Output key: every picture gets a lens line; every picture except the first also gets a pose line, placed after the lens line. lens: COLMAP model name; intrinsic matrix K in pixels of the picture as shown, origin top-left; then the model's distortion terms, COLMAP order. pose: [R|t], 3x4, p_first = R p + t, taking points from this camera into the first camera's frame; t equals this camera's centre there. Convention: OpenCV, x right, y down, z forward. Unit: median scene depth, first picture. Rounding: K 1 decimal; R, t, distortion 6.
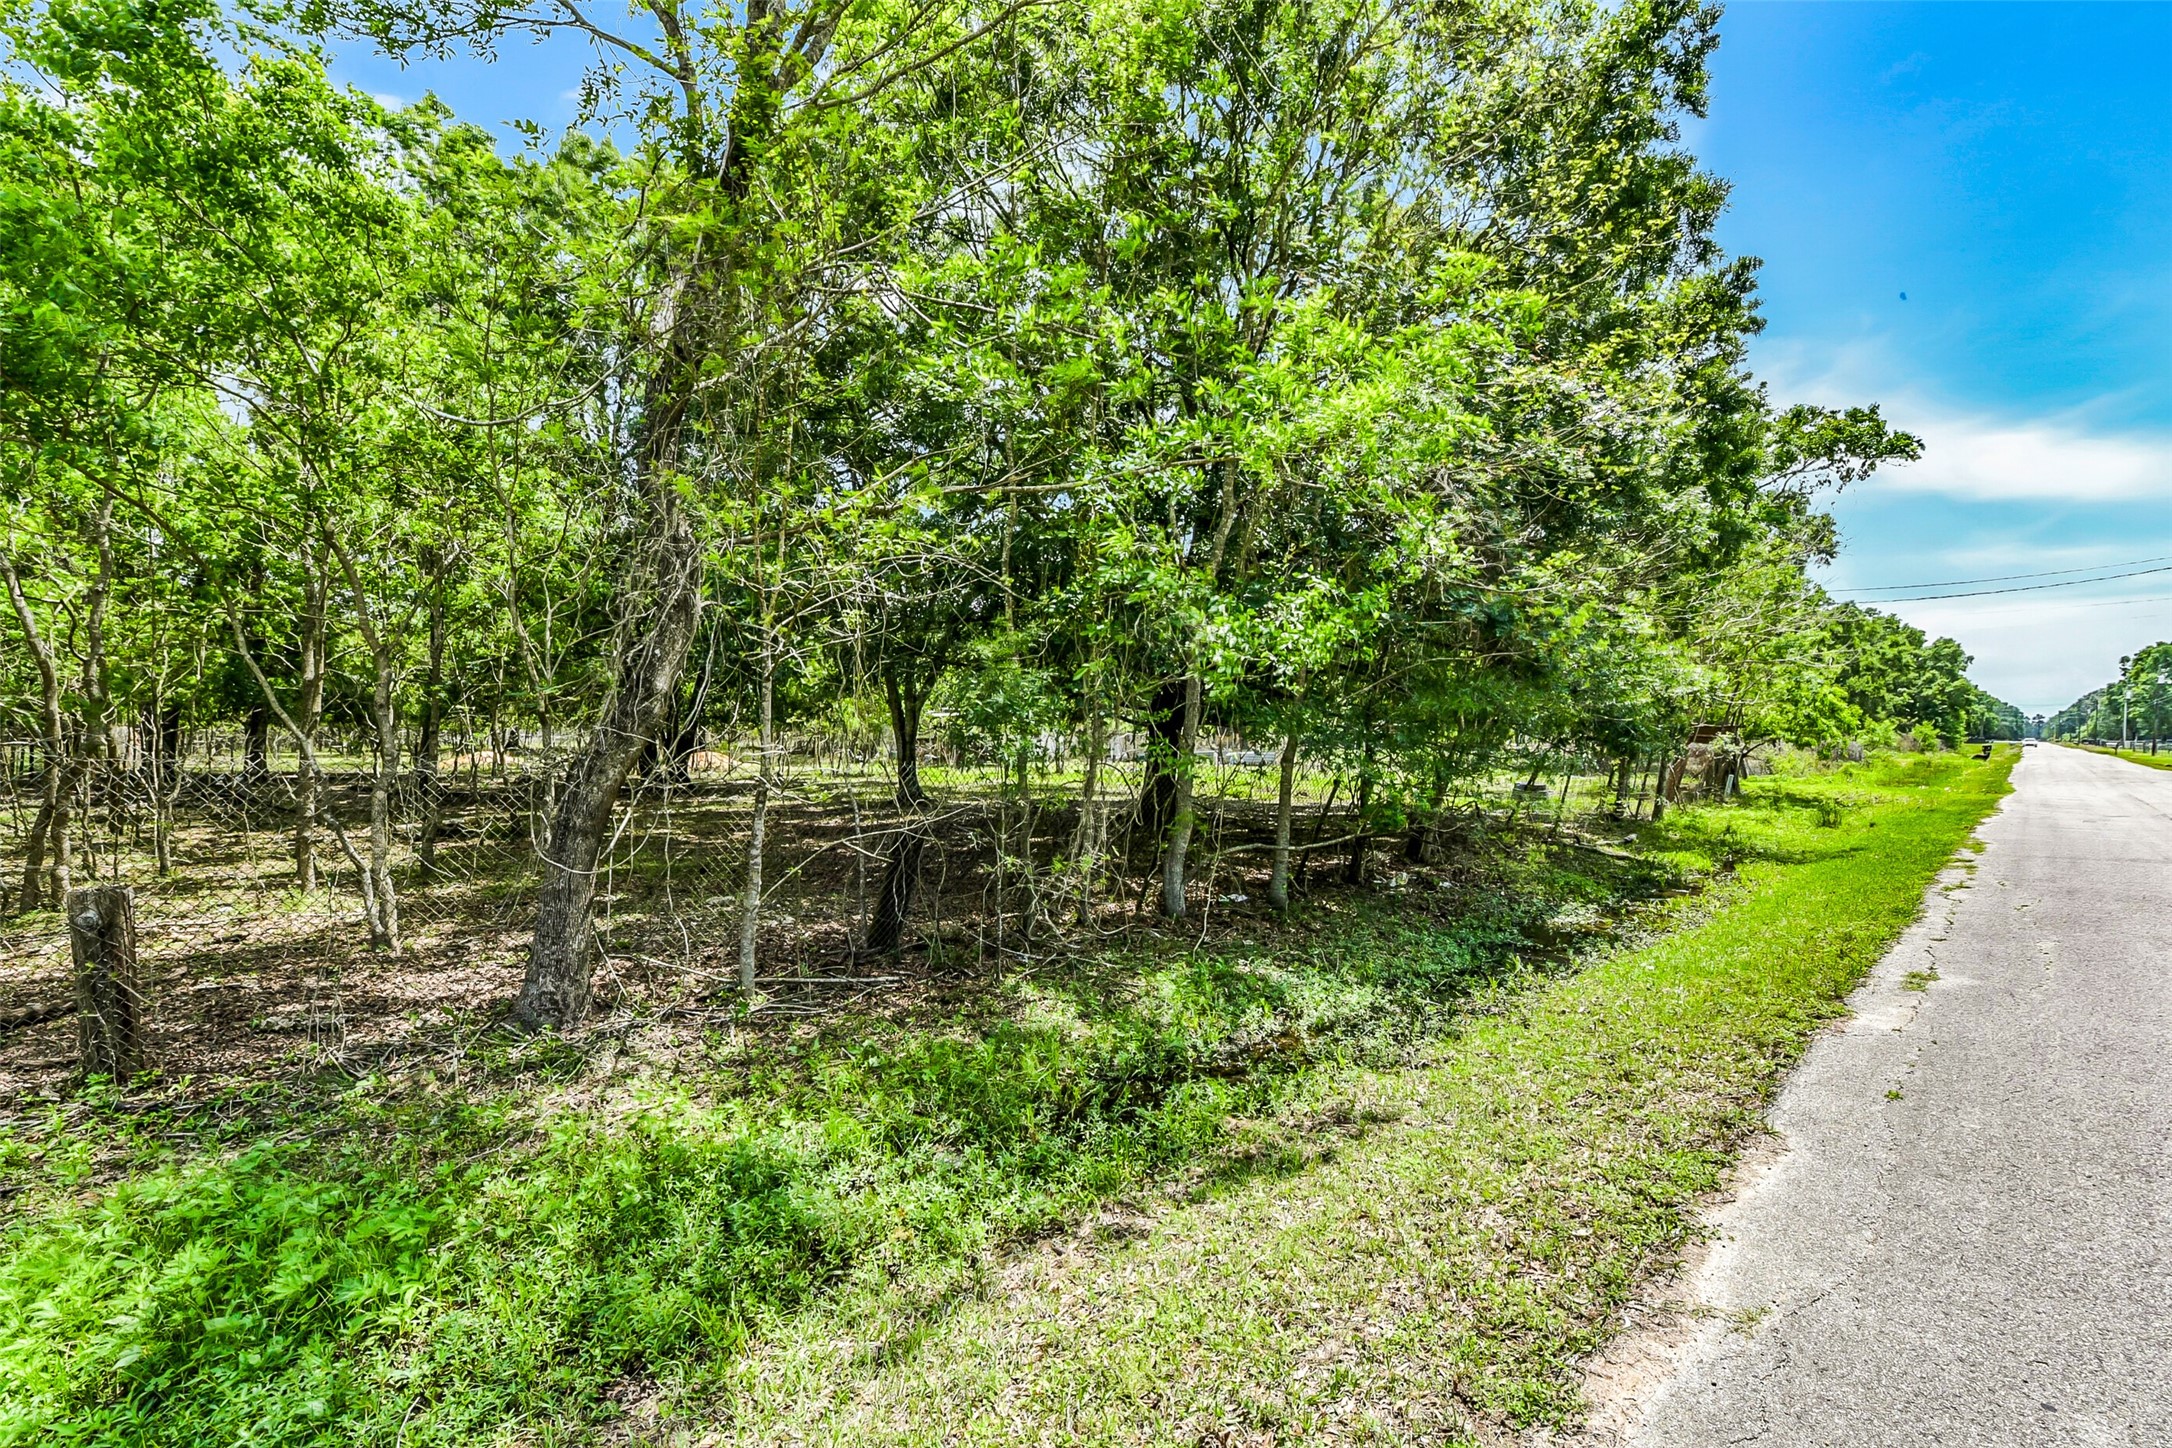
lens RADIAL K [[888.9, 0, 1099.3], [0, 888.9, 731.4], [0, 0, 1]] dist [-0.002739, -0.000660]
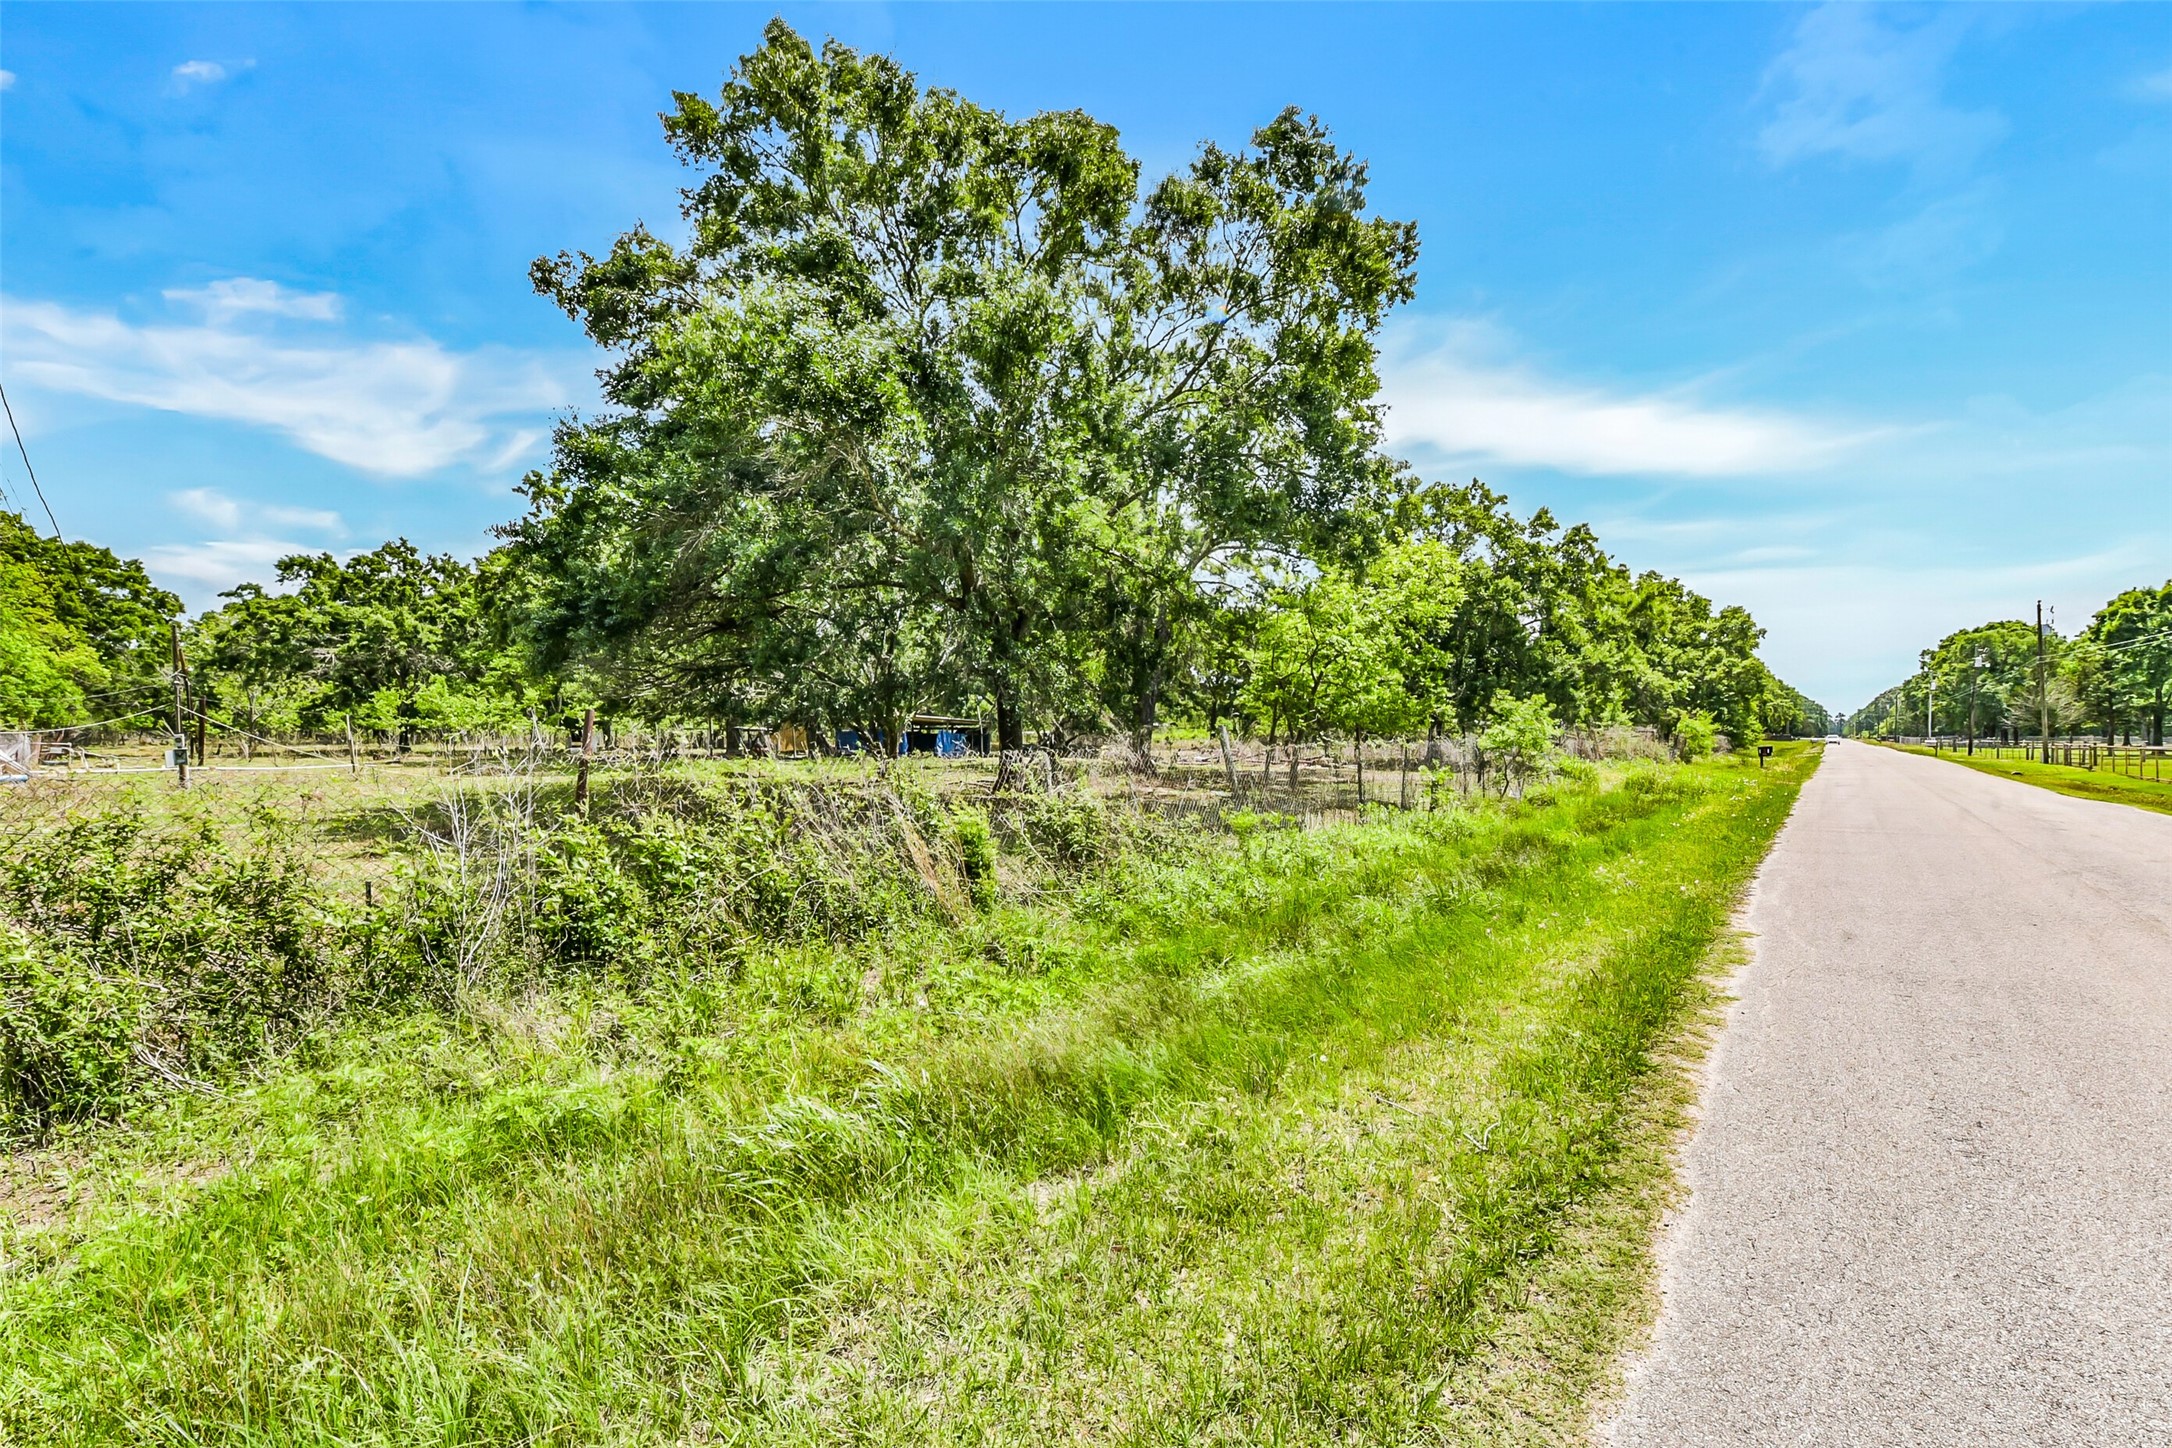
lens RADIAL K [[888.9, 0, 1069.6], [0, 888.9, 728.9], [0, 0, 1]] dist [-0.002739, -0.000660]
pose [[0.995039, -0.000640, 0.099482, 0.284095], [0.000737, 0.999999, -0.000942, 0.002435], [-0.099481, 0.001011, 0.995039, 0.270411]]
